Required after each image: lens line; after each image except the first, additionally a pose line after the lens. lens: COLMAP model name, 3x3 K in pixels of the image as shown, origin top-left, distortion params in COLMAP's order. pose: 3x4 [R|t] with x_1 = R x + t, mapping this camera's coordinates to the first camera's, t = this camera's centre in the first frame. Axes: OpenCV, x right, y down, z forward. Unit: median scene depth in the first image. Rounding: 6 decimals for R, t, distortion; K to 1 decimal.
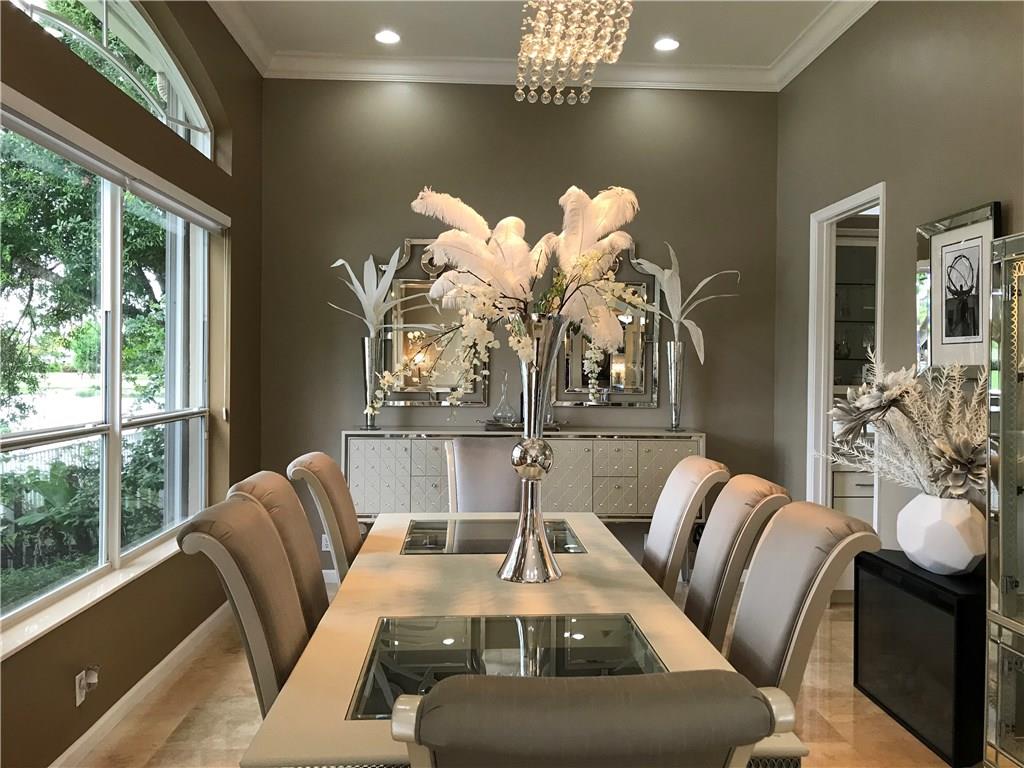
lens RADIAL K [[840.4, 0, 512.0], [0, 840.4, 384.0], [0, 0, 1]] dist [0.005142, 0.002217]
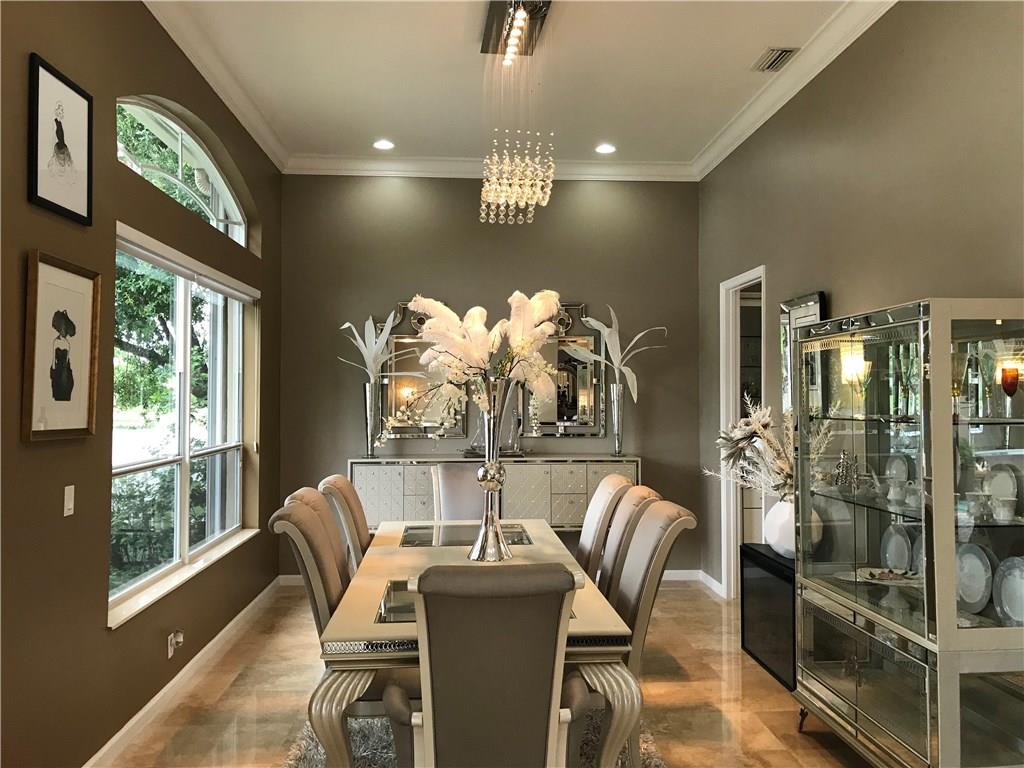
lens RADIAL K [[830.7, 0, 514.2], [0, 830.7, 373.7], [0, 0, 1]] dist [0.047150, -0.001791]
pose [[0.999771, -0.009157, 0.019354, 0.028204], [0.010026, 0.998925, -0.045269, -0.017321], [-0.018919, 0.045453, 0.998787, -0.334296]]
